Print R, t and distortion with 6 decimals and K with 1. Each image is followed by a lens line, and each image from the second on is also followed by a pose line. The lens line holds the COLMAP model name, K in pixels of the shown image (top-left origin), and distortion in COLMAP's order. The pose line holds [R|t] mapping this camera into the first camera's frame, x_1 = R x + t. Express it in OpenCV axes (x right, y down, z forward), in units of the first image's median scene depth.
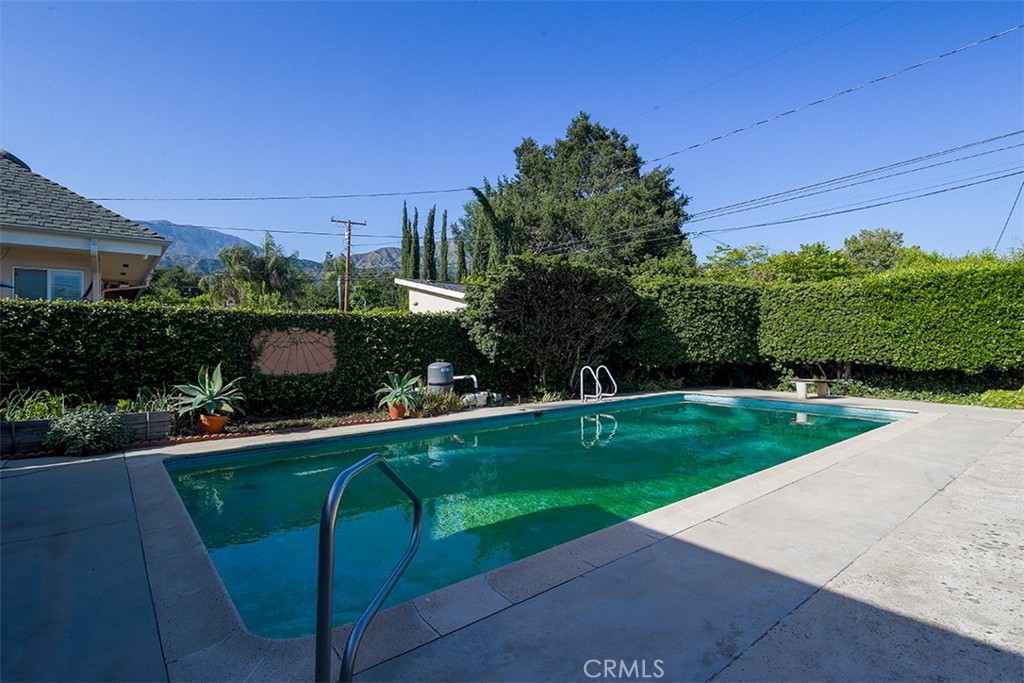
lens RADIAL K [[497.2, 0, 515.2], [0, 497.2, 340.2], [0, 0, 1]] dist [0.002740, -0.002336]
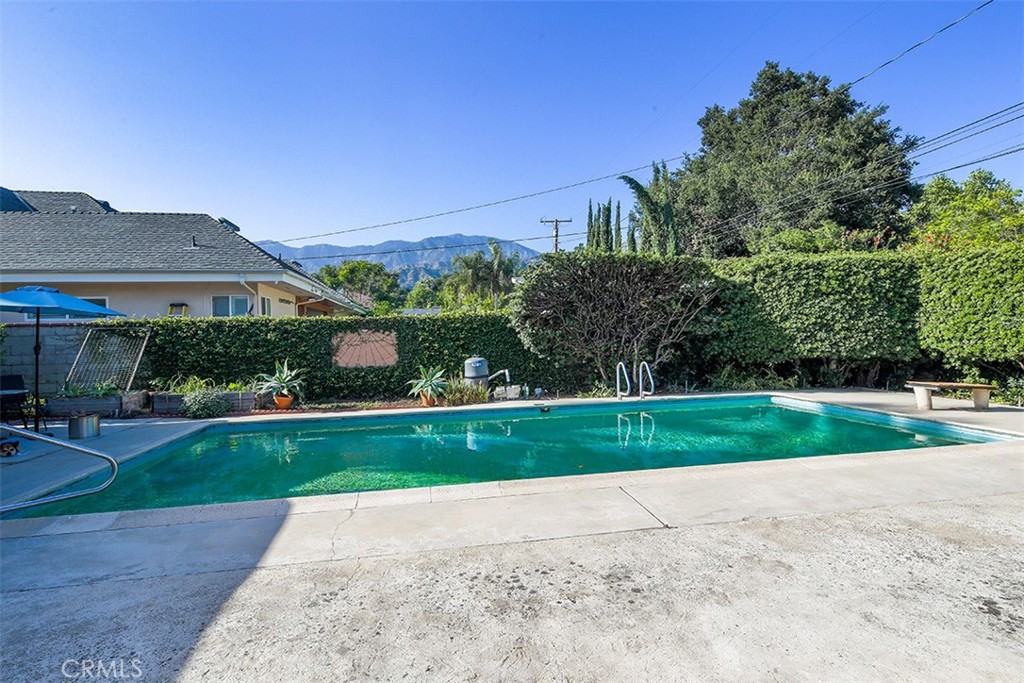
lens RADIAL K [[497.2, 0, 516.7], [0, 497.2, 342.8], [0, 0, 1]] dist [0.002740, -0.002336]
pose [[0.875194, -0.007227, -0.483719, 0.359853], [0.021225, 0.999499, 0.023470, -0.009469], [0.483307, -0.030808, 0.874909, 0.059599]]
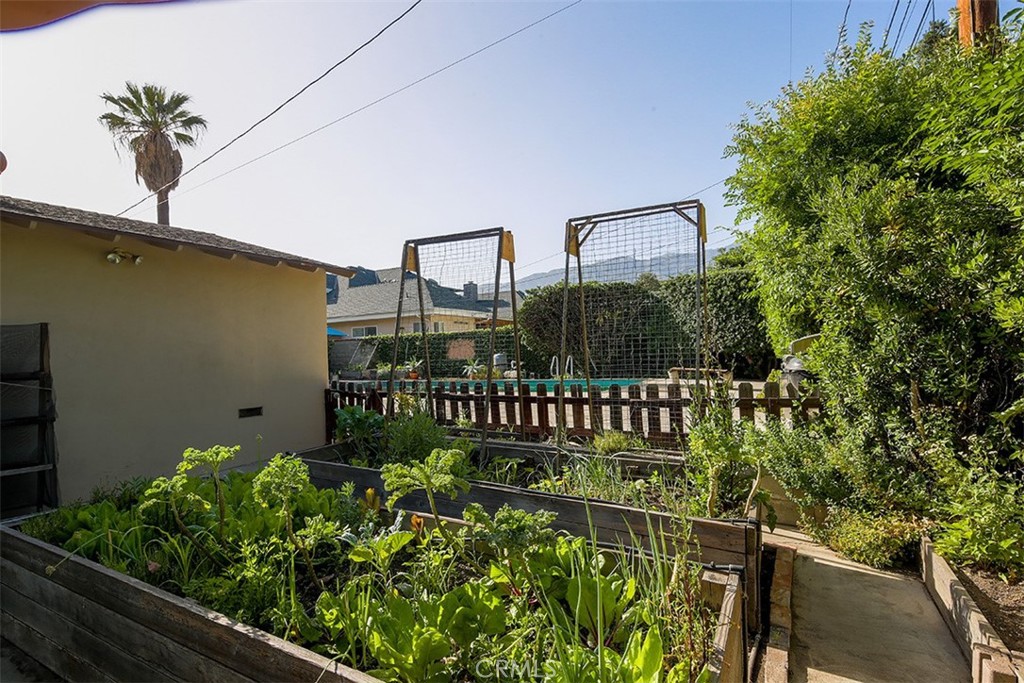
lens RADIAL K [[497.2, 0, 511.0], [0, 497.2, 344.9], [0, 0, 1]] dist [0.002740, -0.002336]
pose [[0.371816, -0.015905, -0.928170, 1.261394], [0.048310, 0.998830, 0.002237, 0.006671], [0.927049, -0.045672, 0.372149, 0.259819]]
